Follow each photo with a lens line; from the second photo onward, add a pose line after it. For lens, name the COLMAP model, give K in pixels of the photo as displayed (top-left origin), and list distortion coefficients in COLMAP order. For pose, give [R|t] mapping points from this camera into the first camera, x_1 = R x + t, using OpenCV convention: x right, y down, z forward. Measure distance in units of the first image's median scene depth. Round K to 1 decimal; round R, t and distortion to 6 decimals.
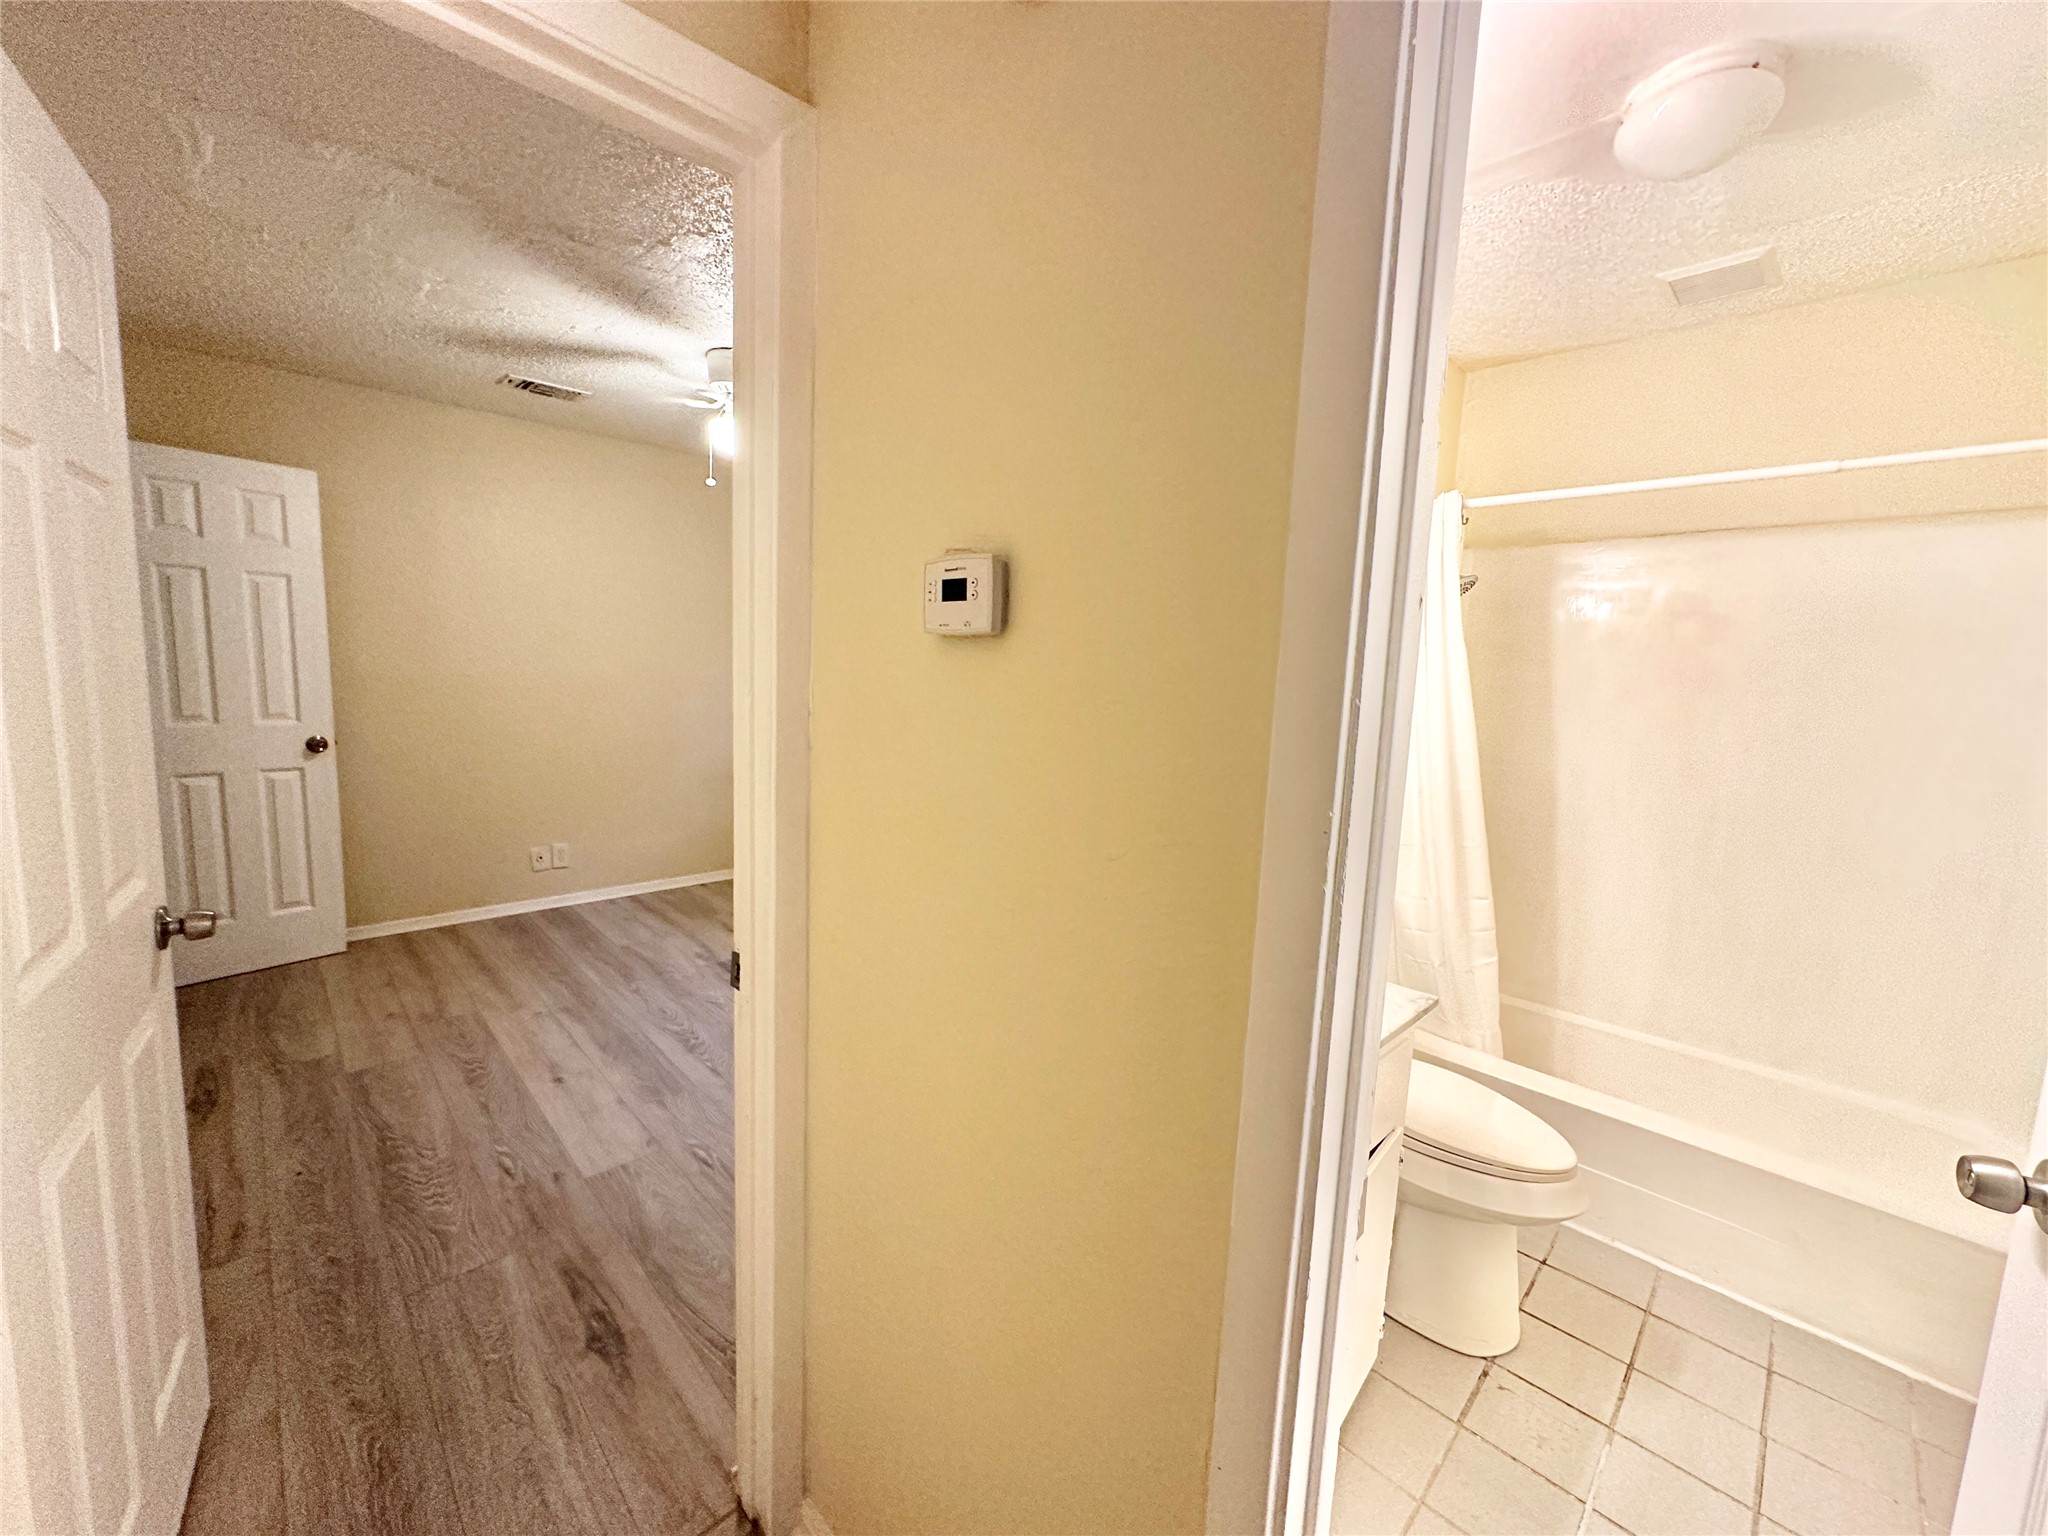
lens RADIAL K [[808.6, 0, 1021.5], [0, 808.6, 766.7], [0, 0, 1]] dist [-0.001896, -0.000246]
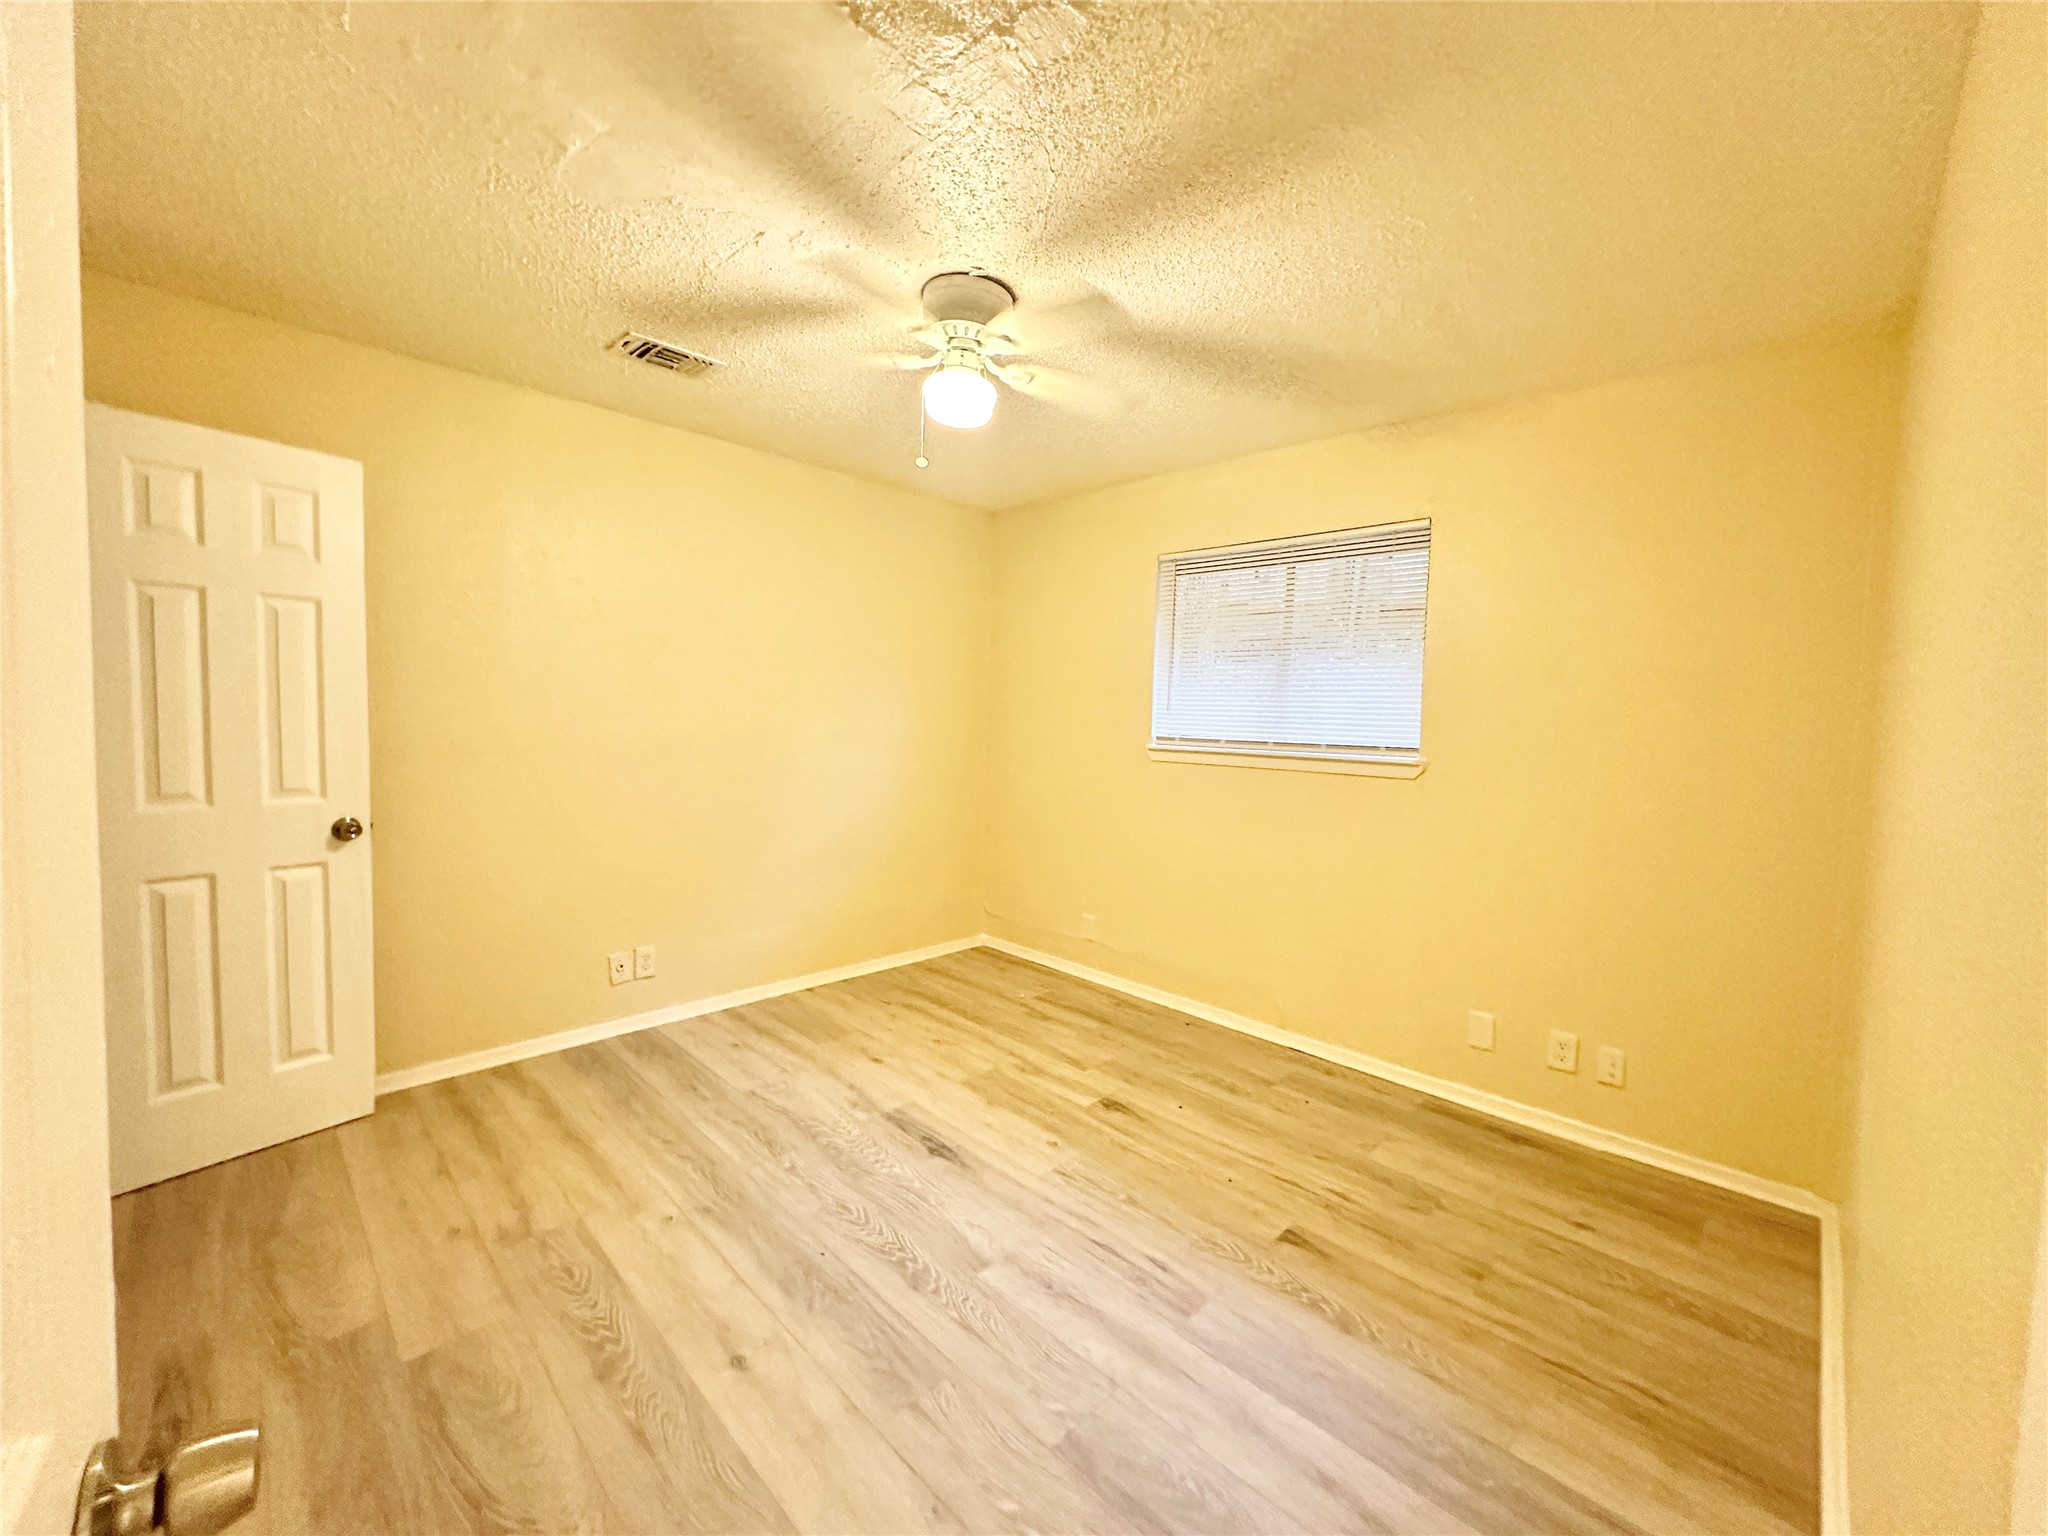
lens RADIAL K [[812.5, 0, 1024.0], [0, 812.5, 768.0], [0, 0, 1]] dist [0.002259, -0.000123]
pose [[0.999766, -0.015124, 0.015452, -0.307461], [0.016083, 0.997823, -0.063961, -0.029360], [-0.014451, 0.064194, 0.997833, 0.287021]]
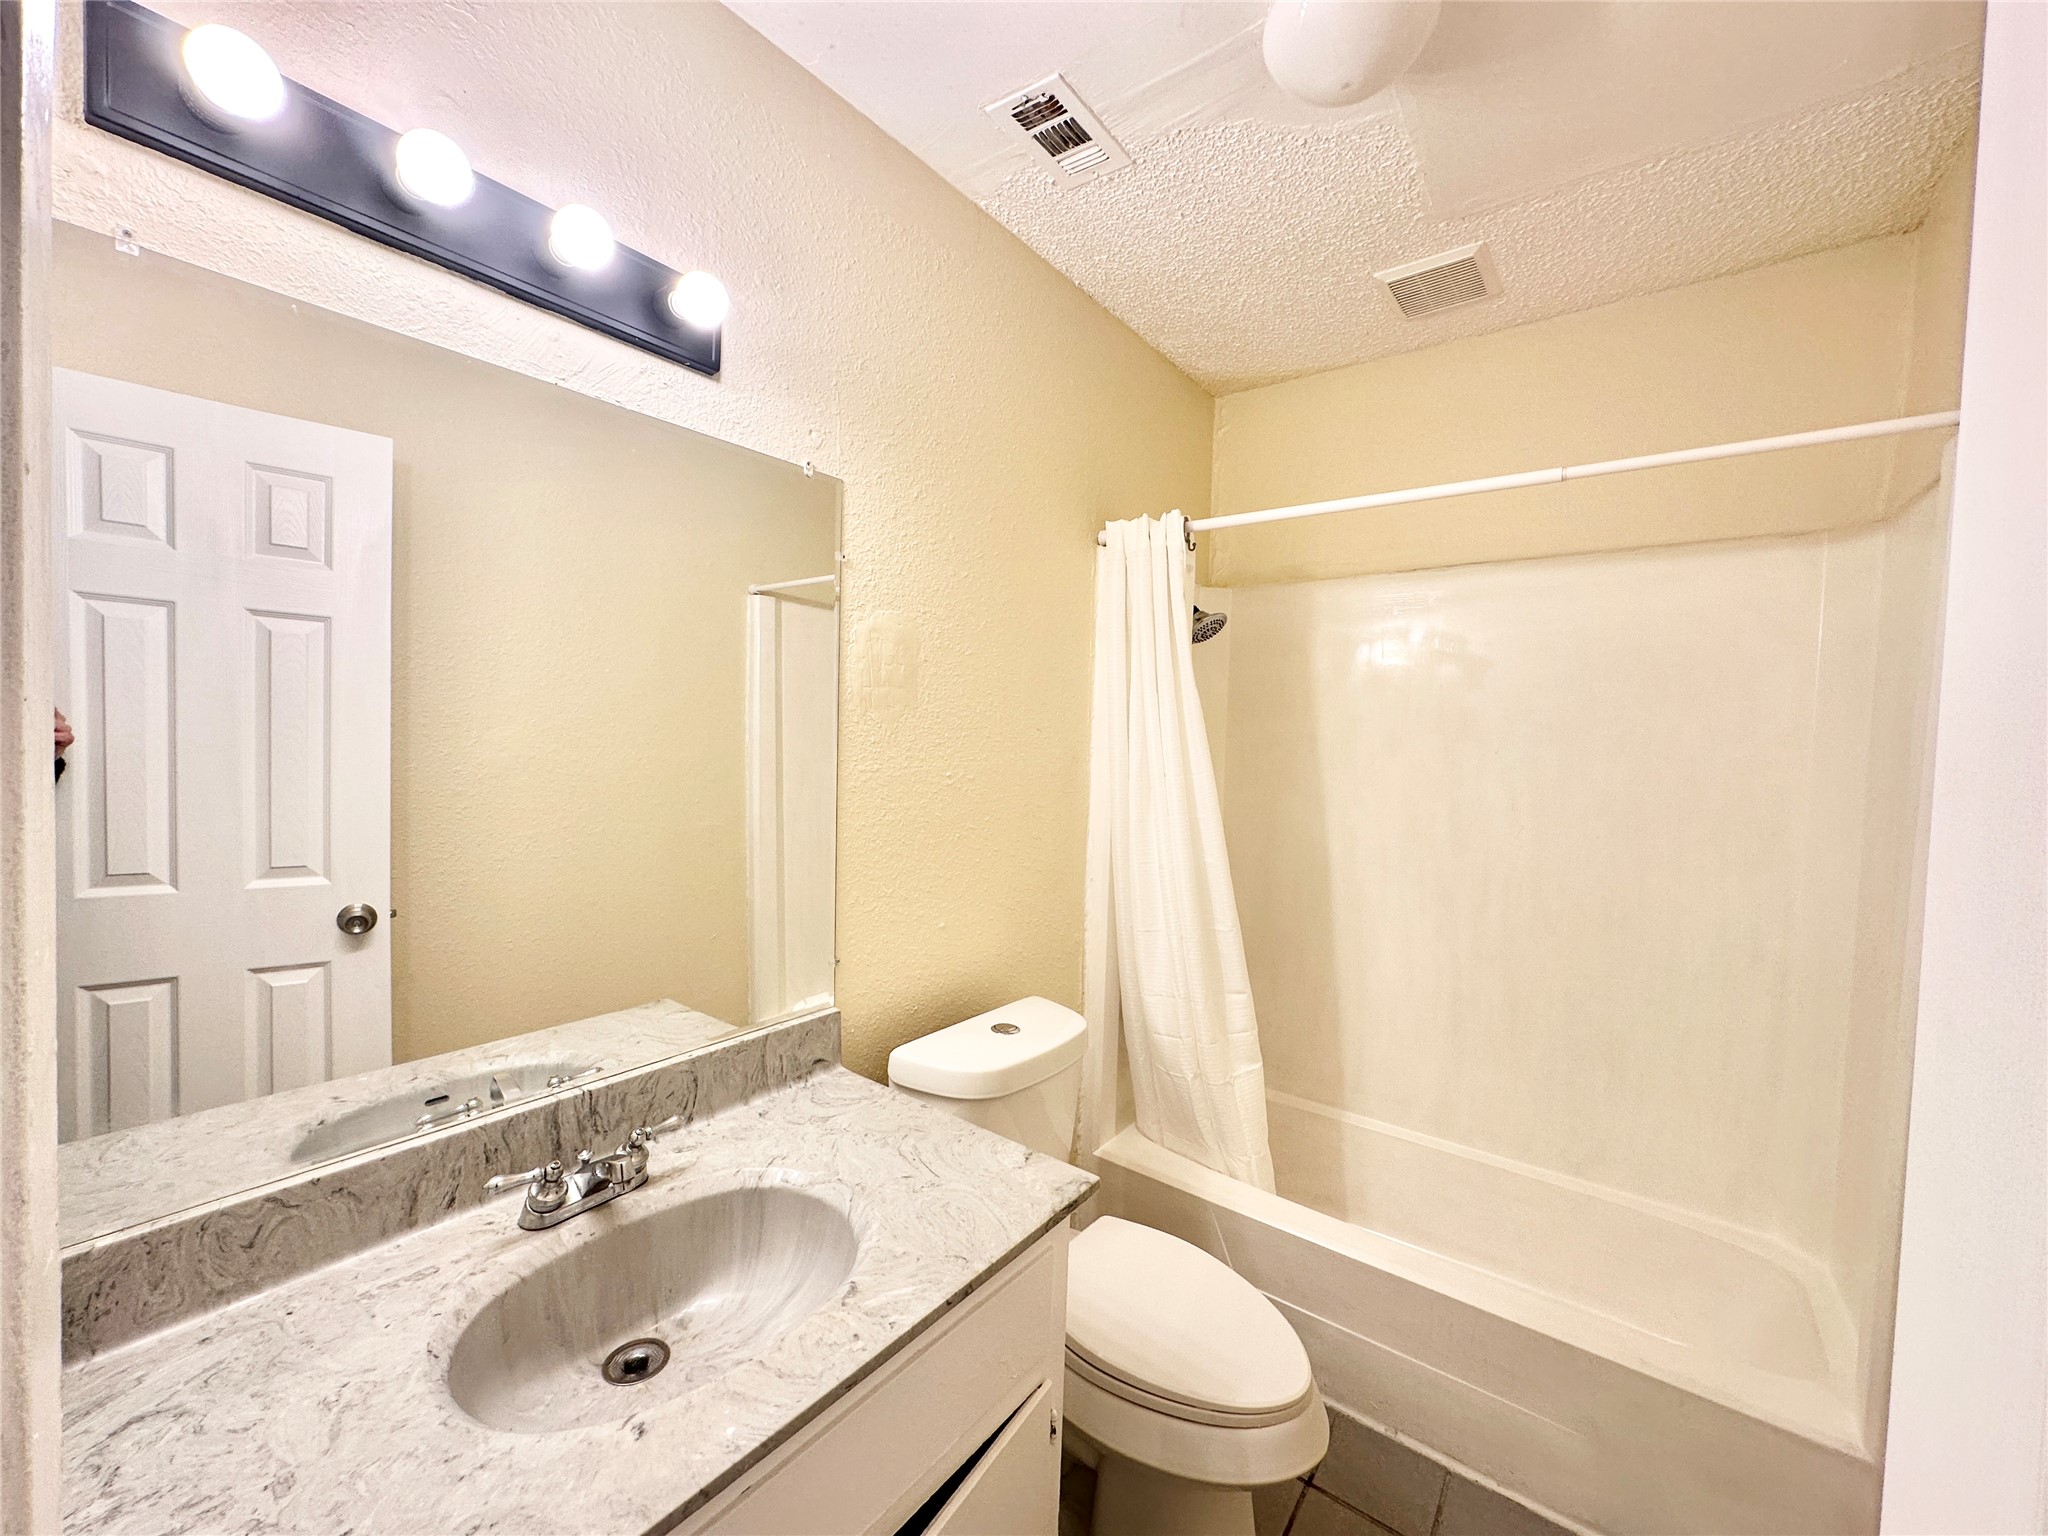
lens RADIAL K [[808.6, 0, 1021.5], [0, 808.6, 766.7], [0, 0, 1]] dist [-0.001896, -0.000246]
pose [[0.990451, -0.017888, 0.136698, 0.184444], [0.028207, 0.996865, -0.073924, -0.010566], [-0.134947, 0.077074, 0.987851, 0.146862]]
